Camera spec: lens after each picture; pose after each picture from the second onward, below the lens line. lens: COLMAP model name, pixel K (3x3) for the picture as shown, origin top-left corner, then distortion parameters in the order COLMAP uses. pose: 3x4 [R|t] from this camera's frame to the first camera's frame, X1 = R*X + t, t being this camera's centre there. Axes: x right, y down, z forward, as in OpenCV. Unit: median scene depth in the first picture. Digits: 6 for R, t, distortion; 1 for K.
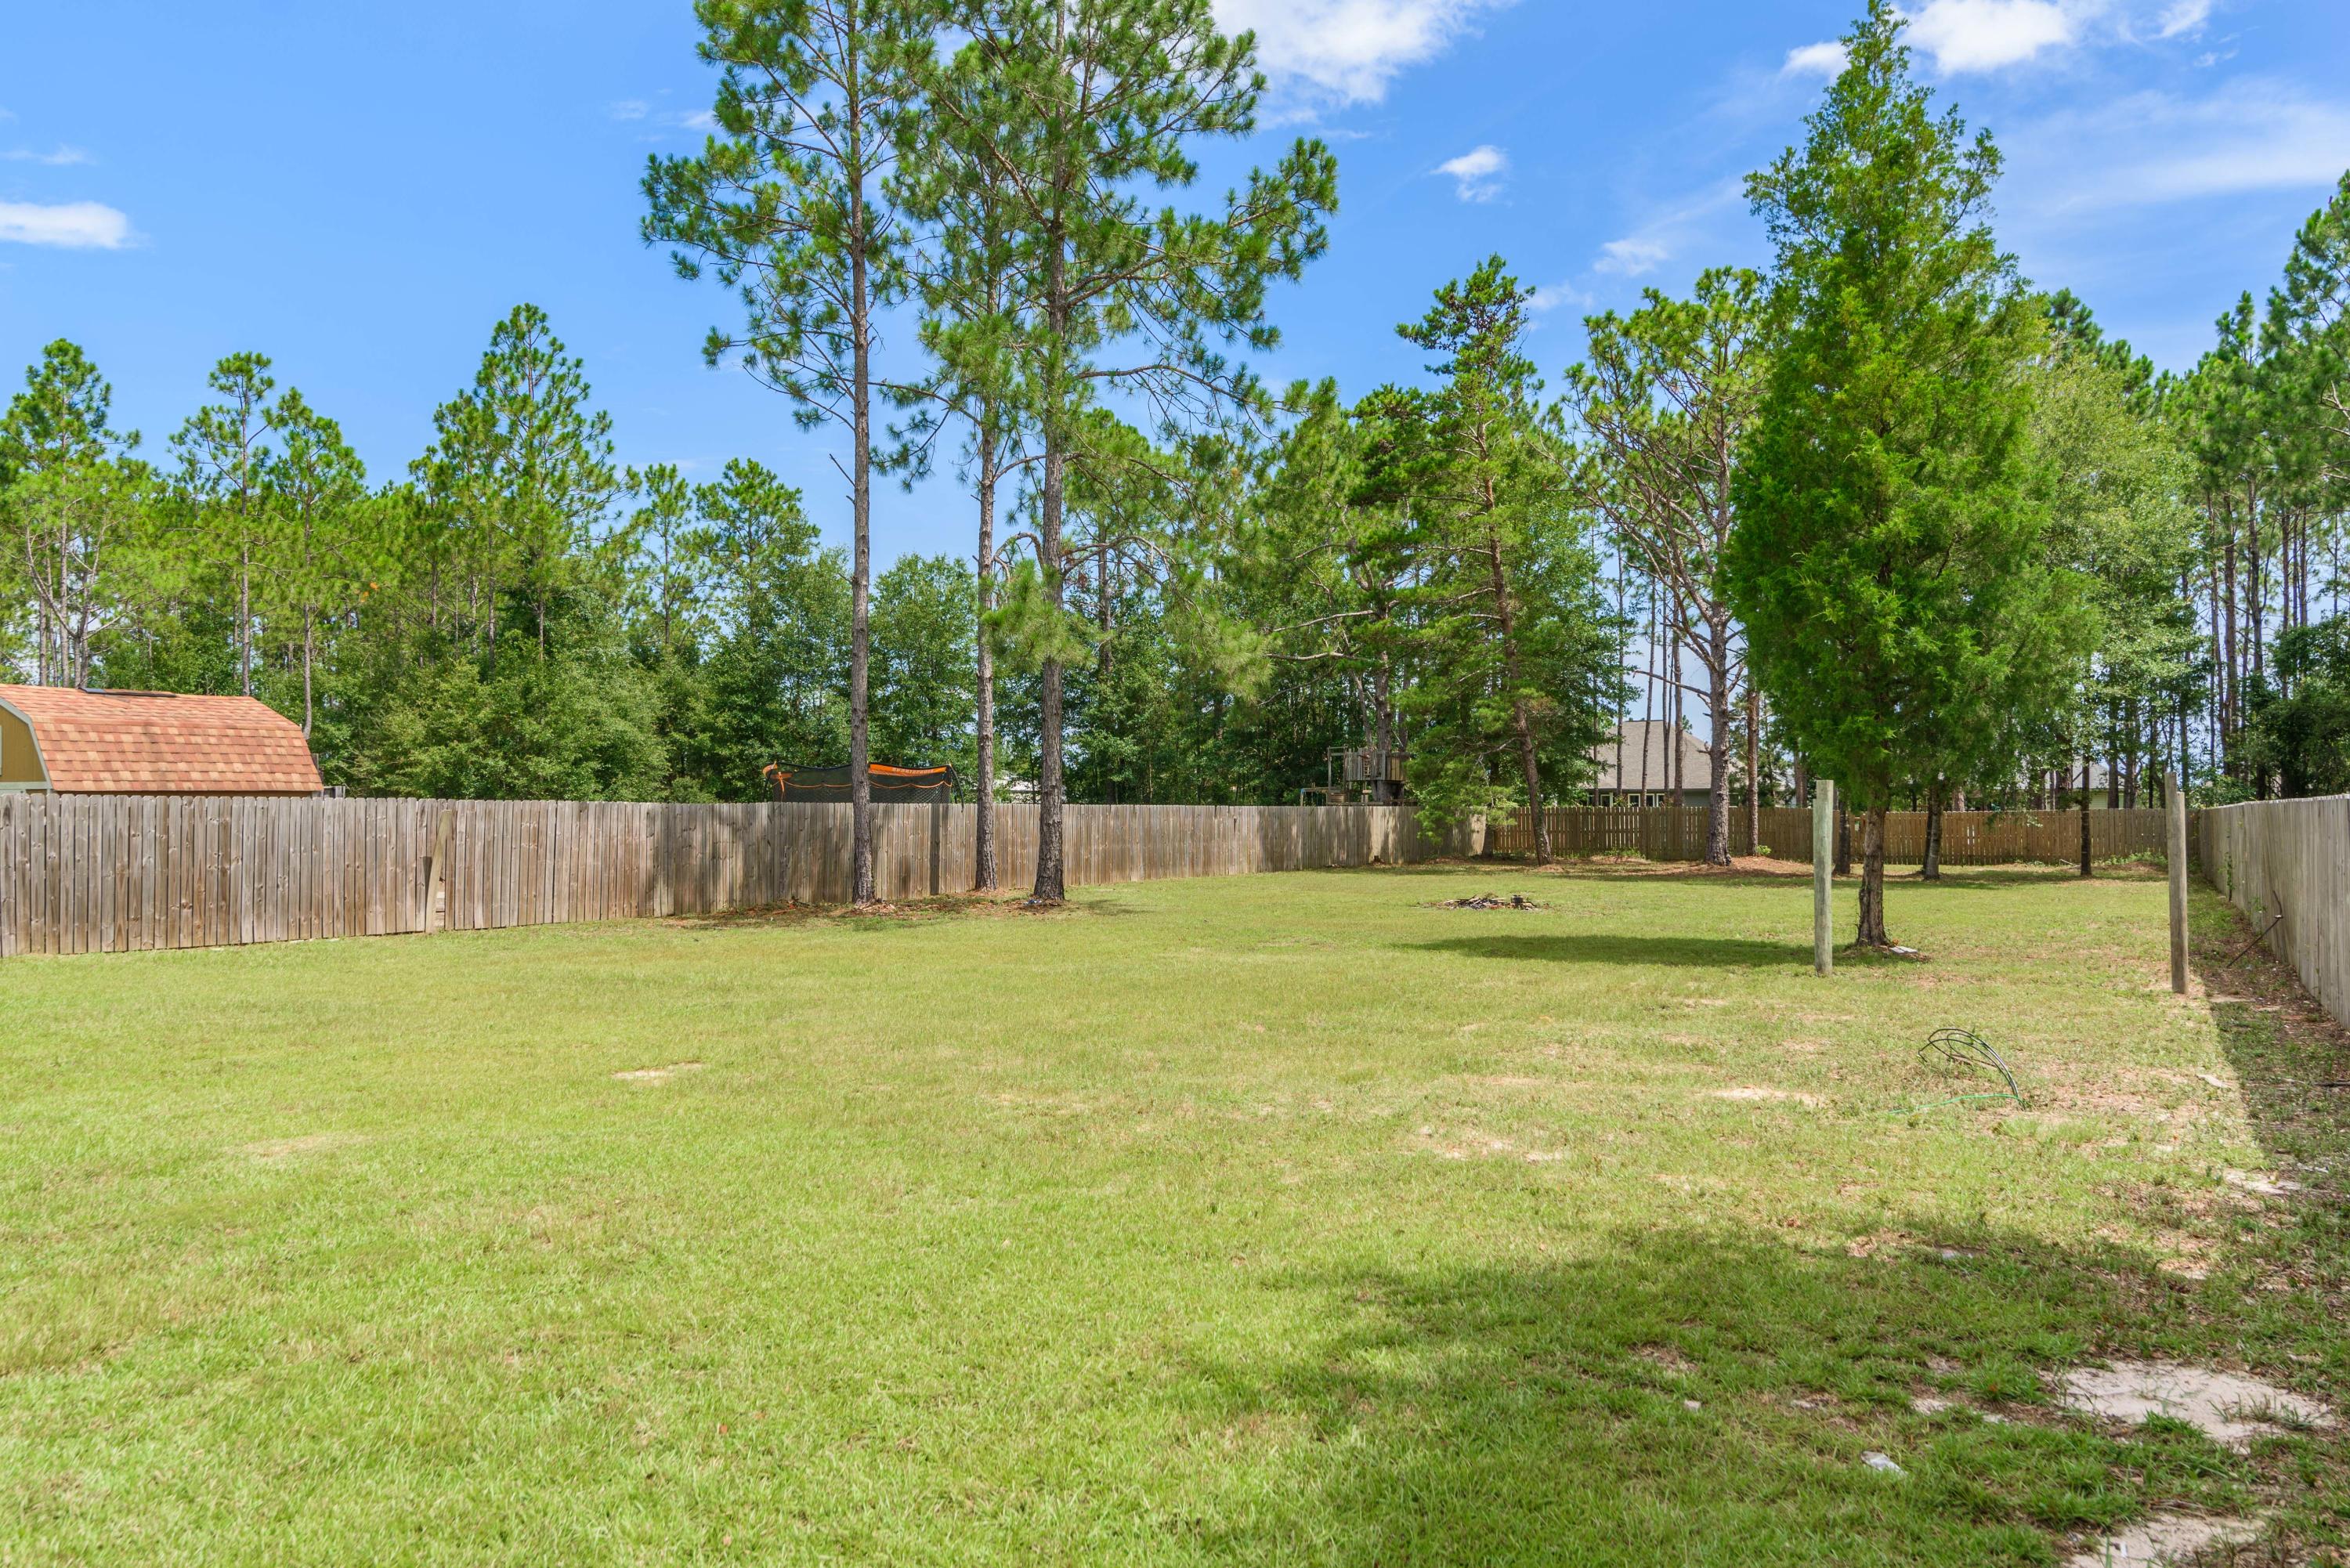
lens RADIAL K [[1757.5, 0, 1186.8], [0, 1757.5, 772.5], [0, 0, 1]] dist [-0.009358, -0.002255]
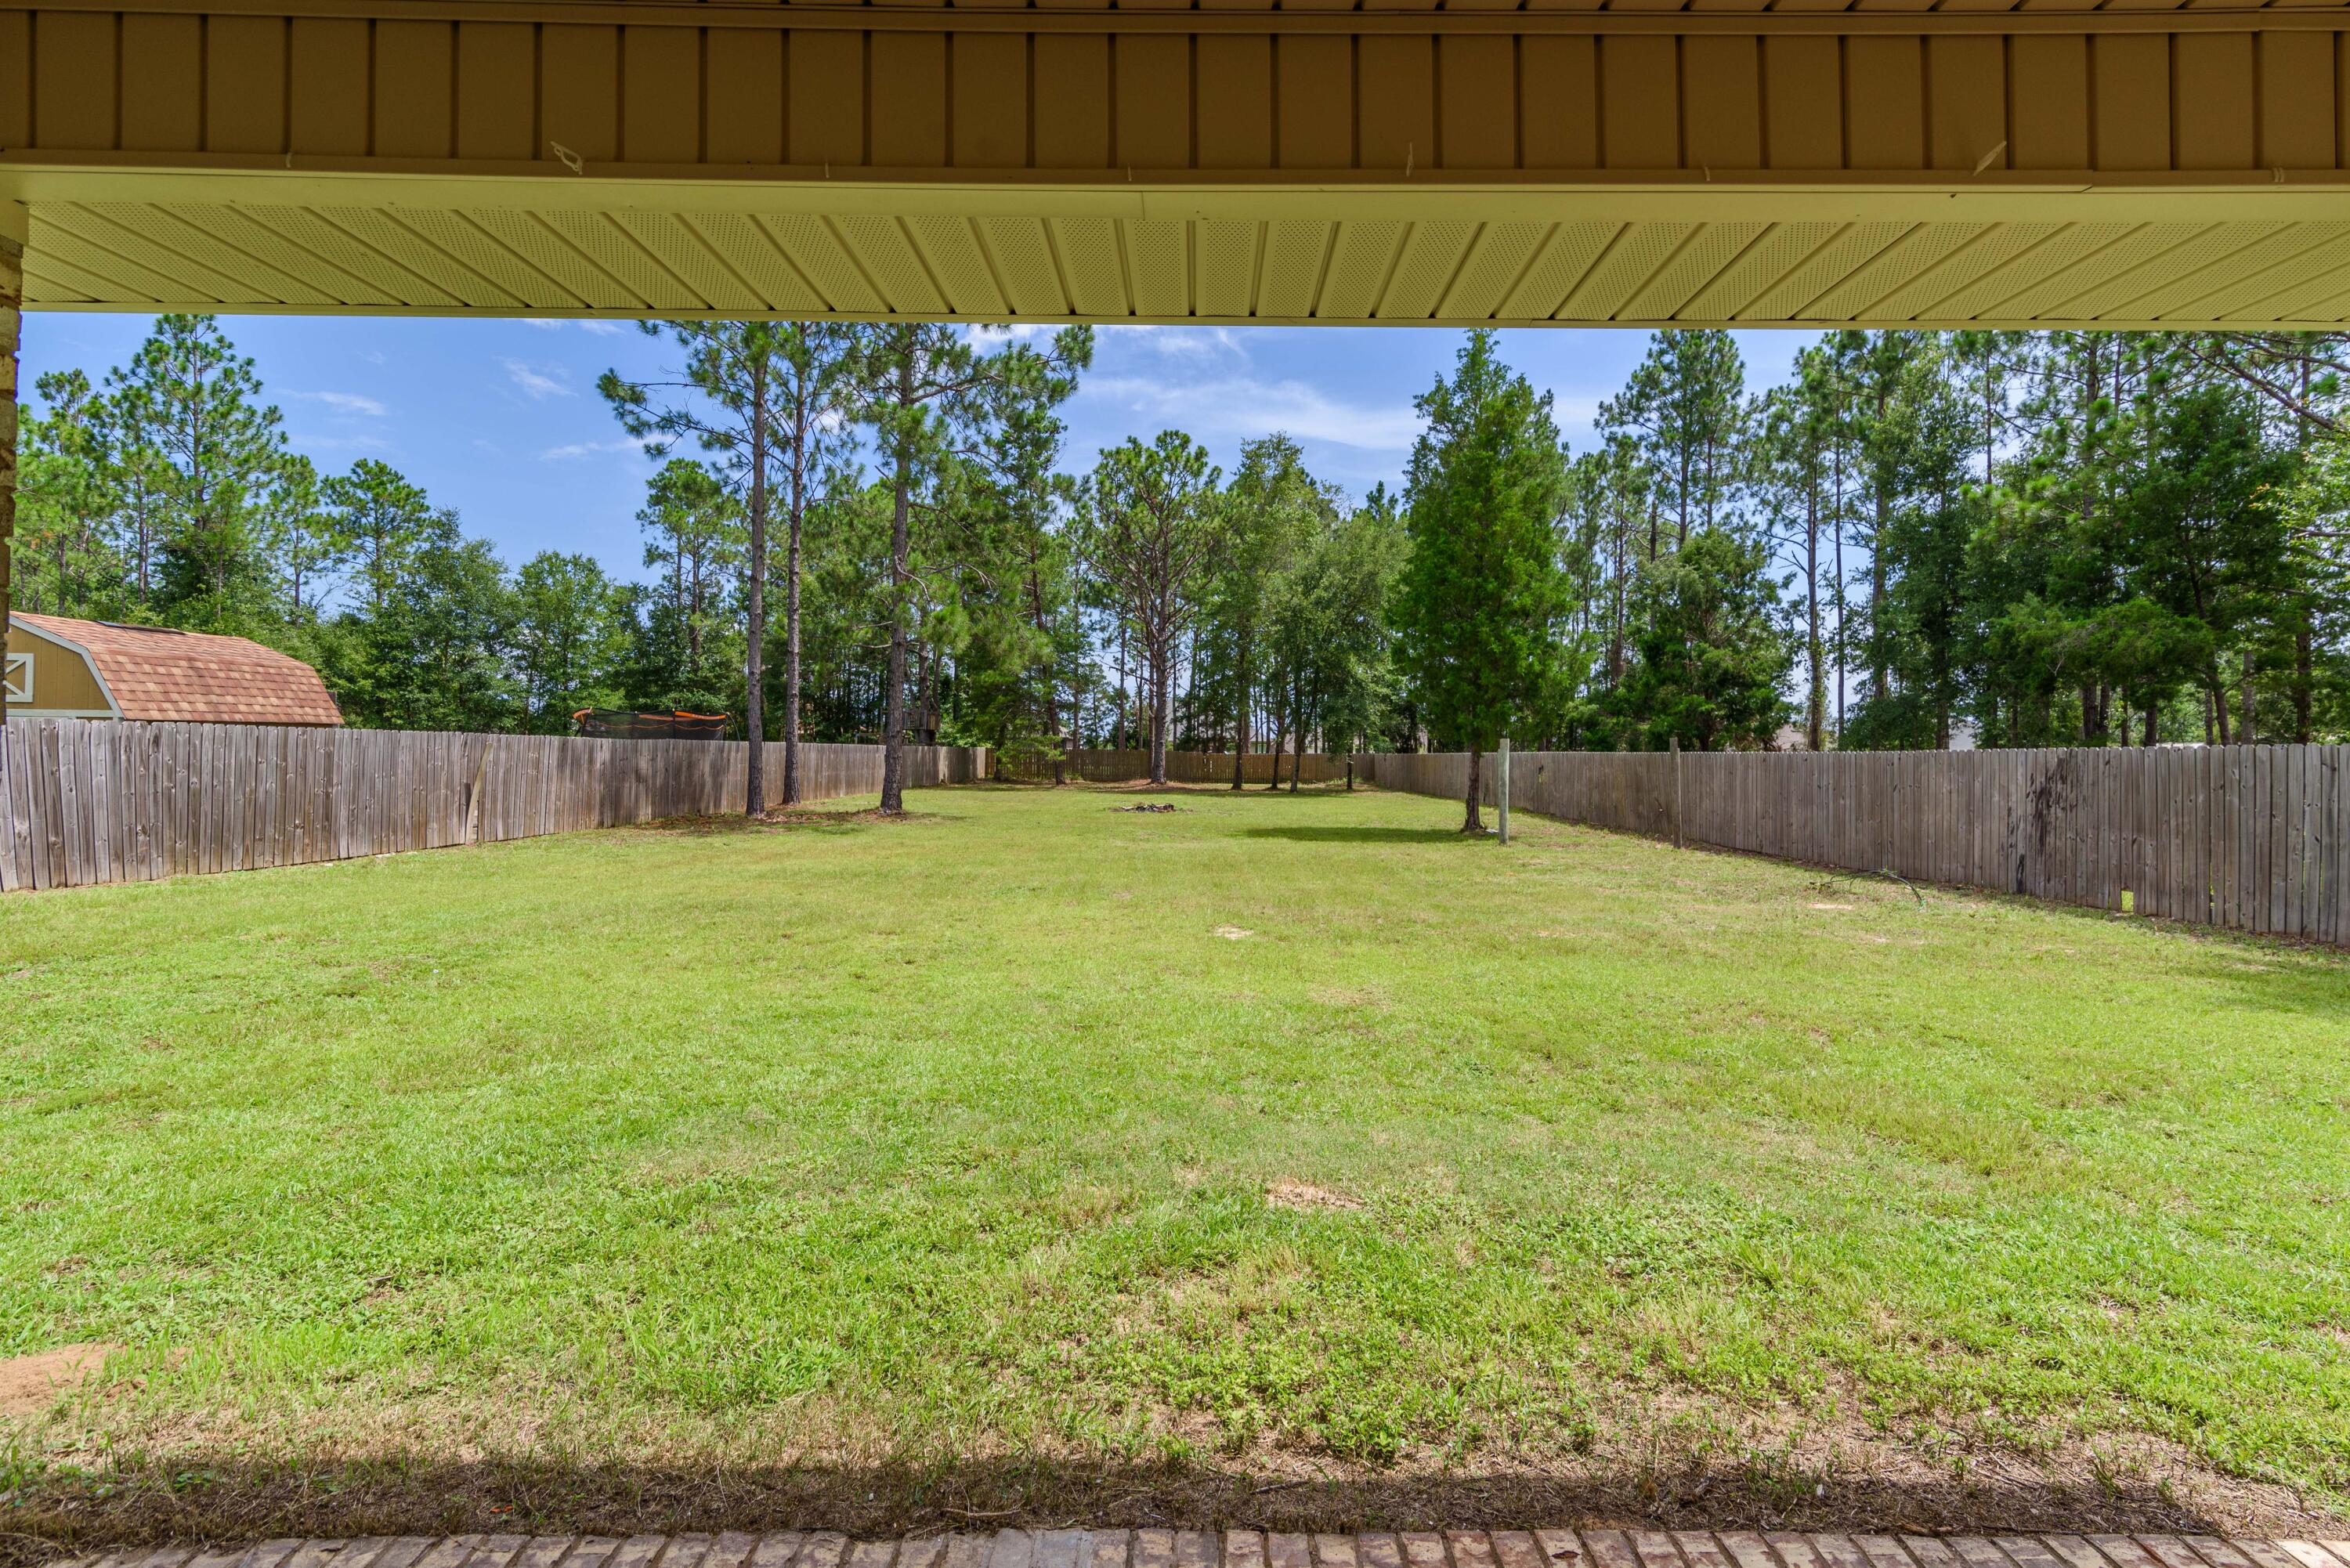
lens RADIAL K [[1089.9, 0, 1267.2], [0, 1089.9, 728.8], [0, 0, 1]] dist [0.011338, -0.001671]
pose [[0.882652, 0.021618, 0.469530, -0.295991], [-0.022396, 0.999741, -0.003928, 0.002898], [-0.469493, -0.007049, 0.882908, 0.083106]]
